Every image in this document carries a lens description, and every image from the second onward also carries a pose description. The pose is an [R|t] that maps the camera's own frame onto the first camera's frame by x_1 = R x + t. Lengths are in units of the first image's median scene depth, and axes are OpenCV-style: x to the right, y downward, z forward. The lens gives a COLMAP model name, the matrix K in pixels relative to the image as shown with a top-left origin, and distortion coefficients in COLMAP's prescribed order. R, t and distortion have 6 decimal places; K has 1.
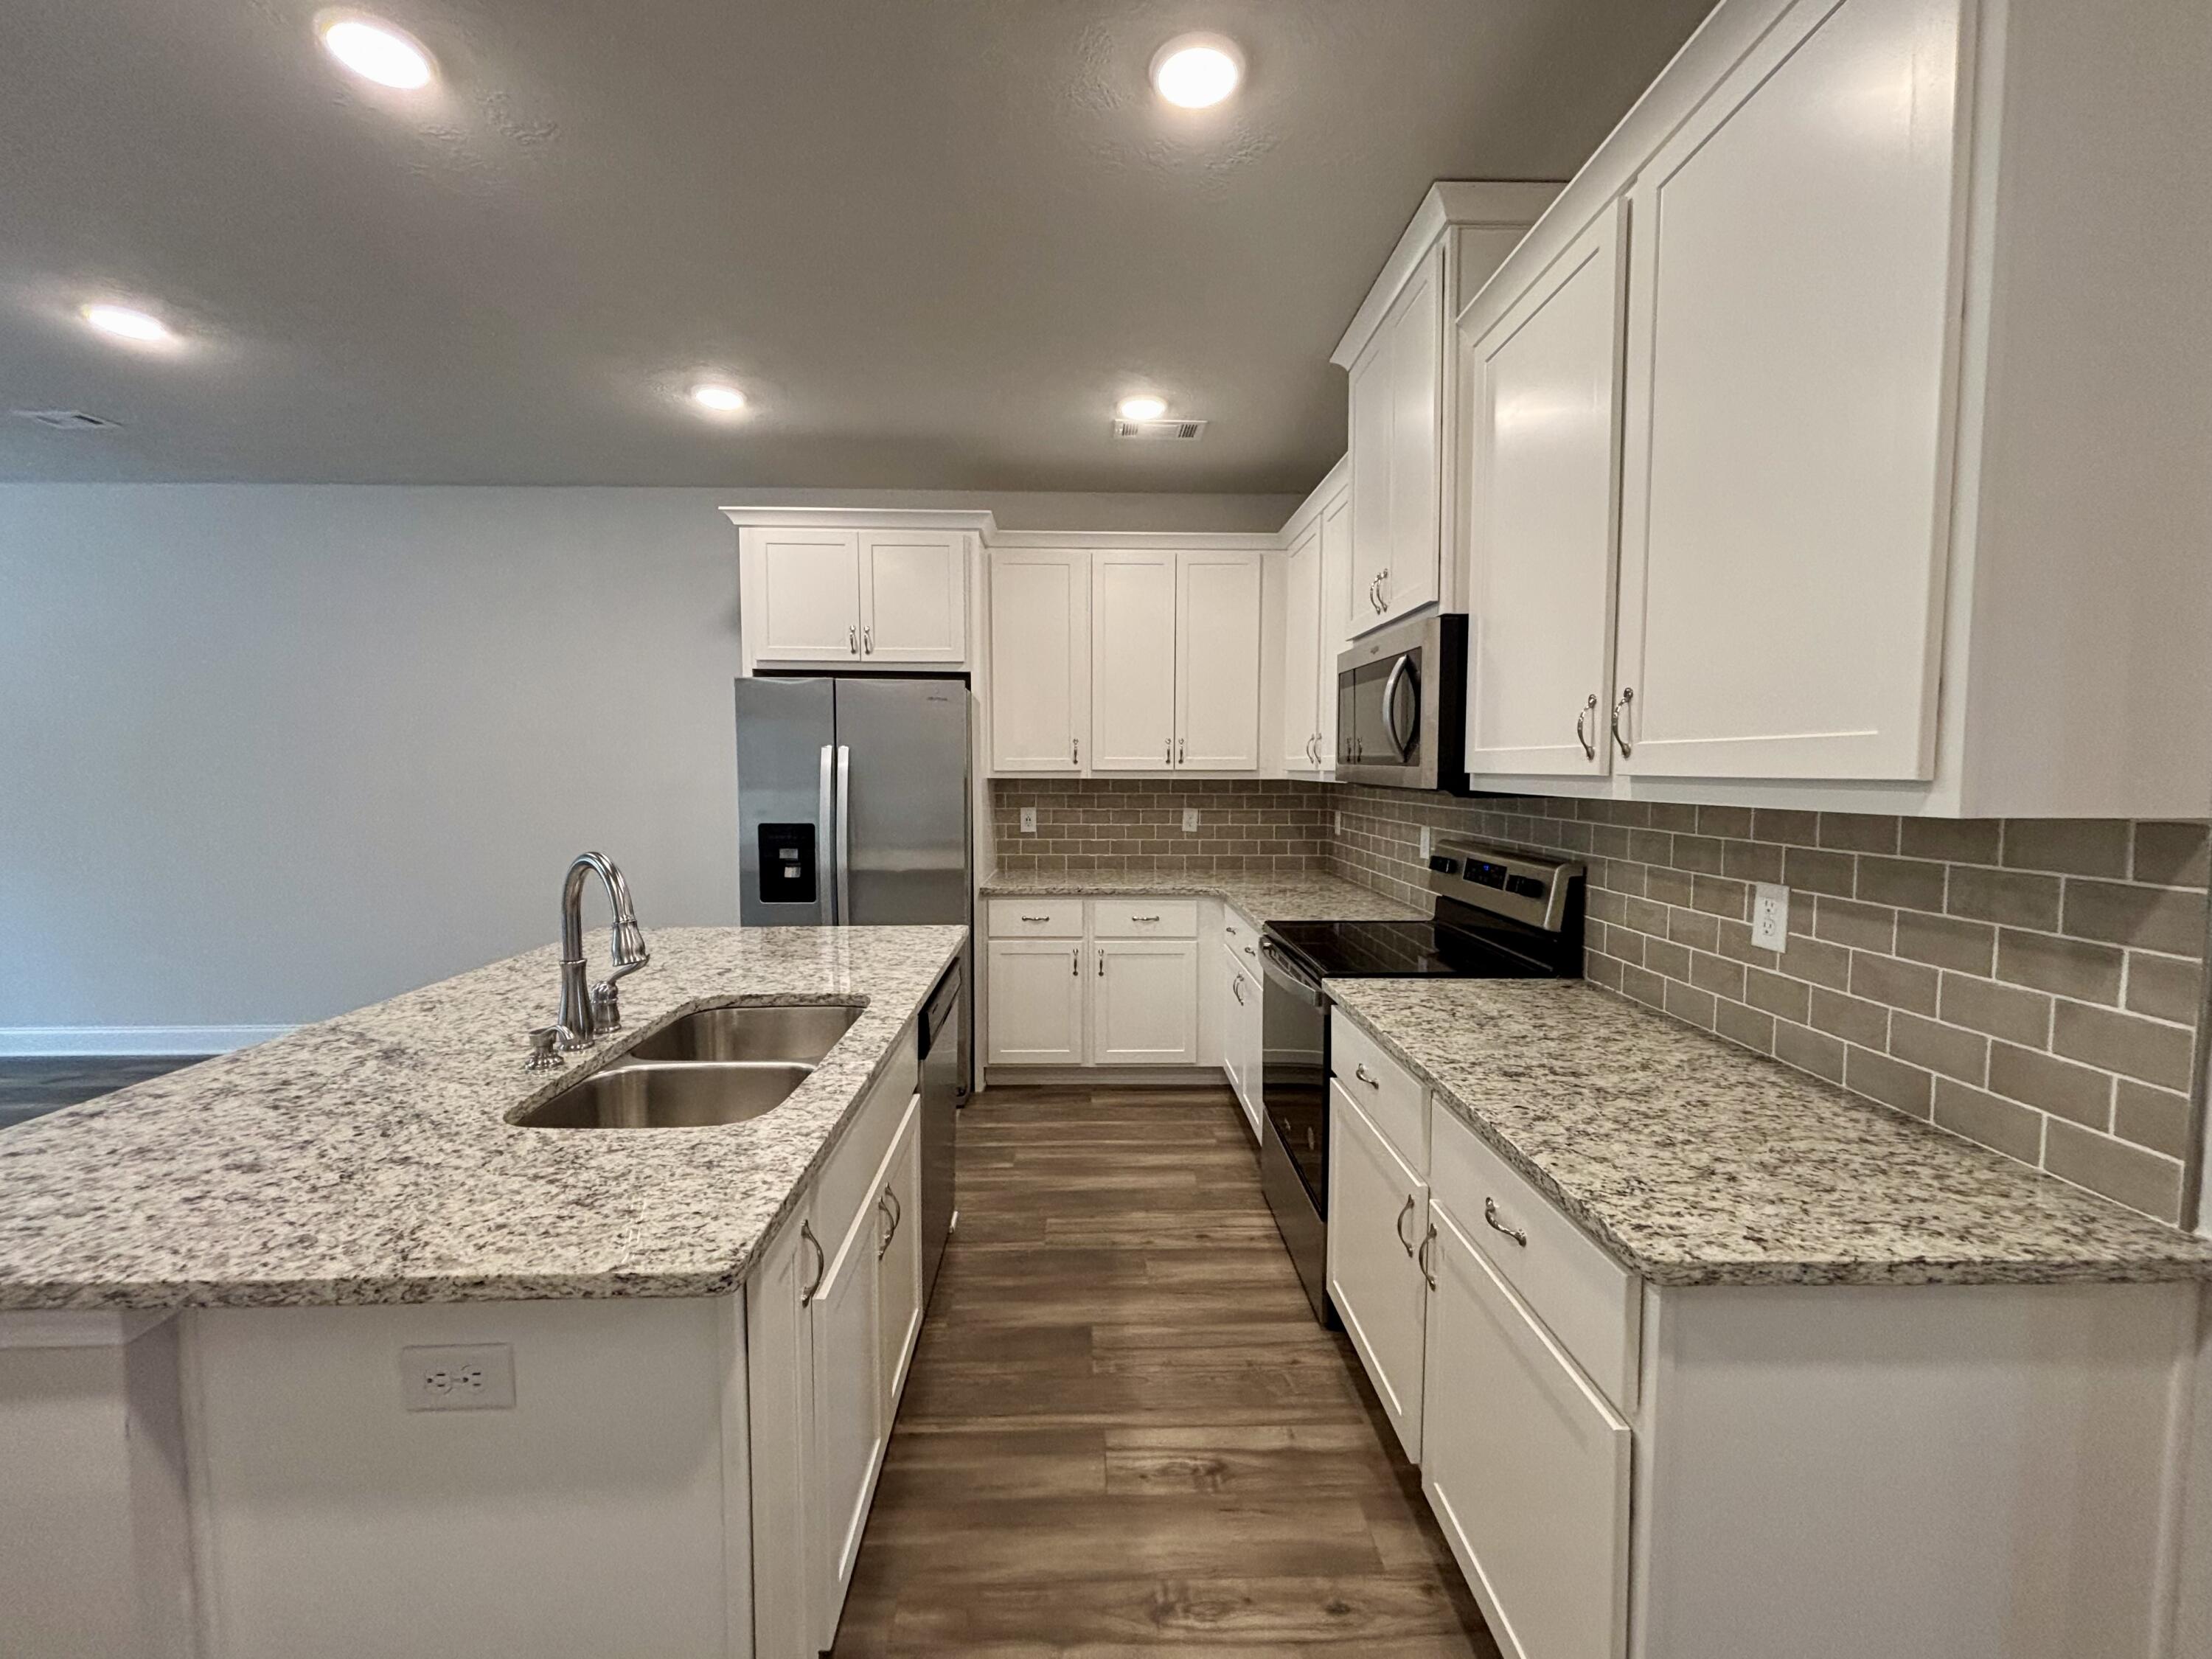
lens RADIAL K [[893.3, 0, 1104.4], [0, 893.3, 822.2], [0, 0, 1]] dist [0.001607, 0.000077]
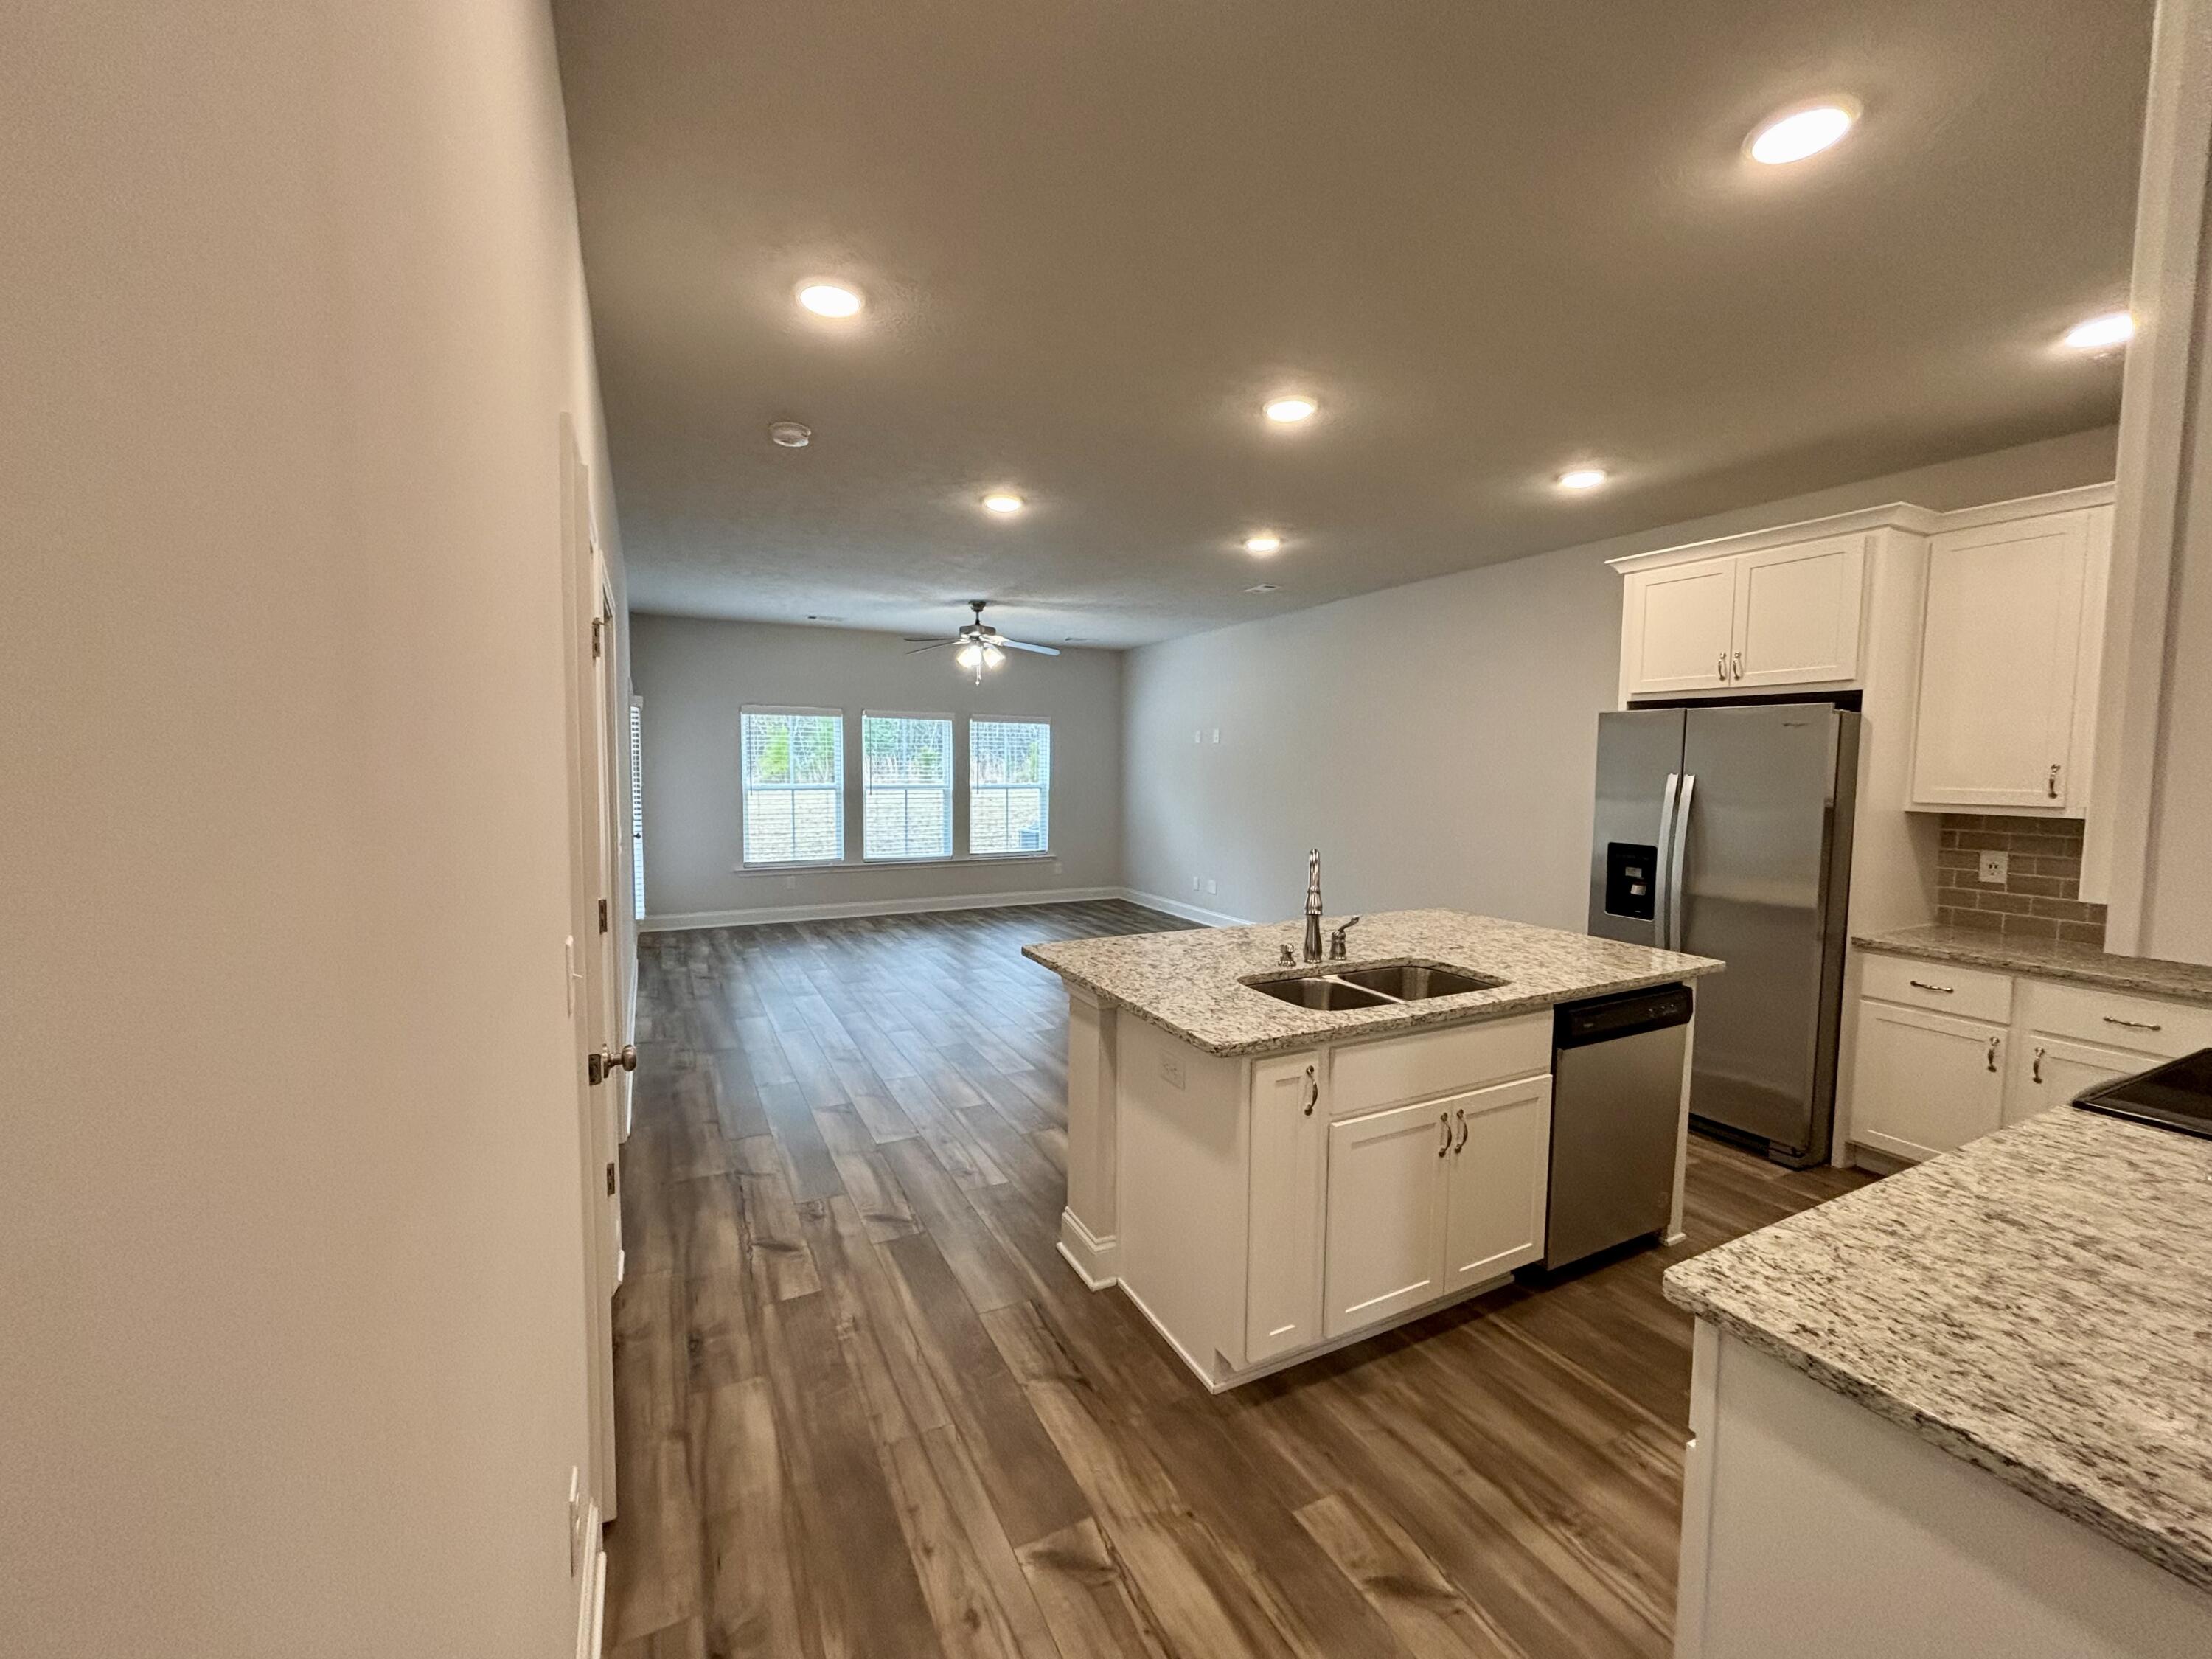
lens RADIAL K [[893.3, 0, 1104.4], [0, 893.3, 822.2], [0, 0, 1]] dist [0.001607, 0.000077]
pose [[0.426731, 0.063488, -0.902147, 0.797578], [-0.066743, 0.997024, 0.038594, -0.055927], [0.901912, 0.043743, 0.429699, -0.108053]]
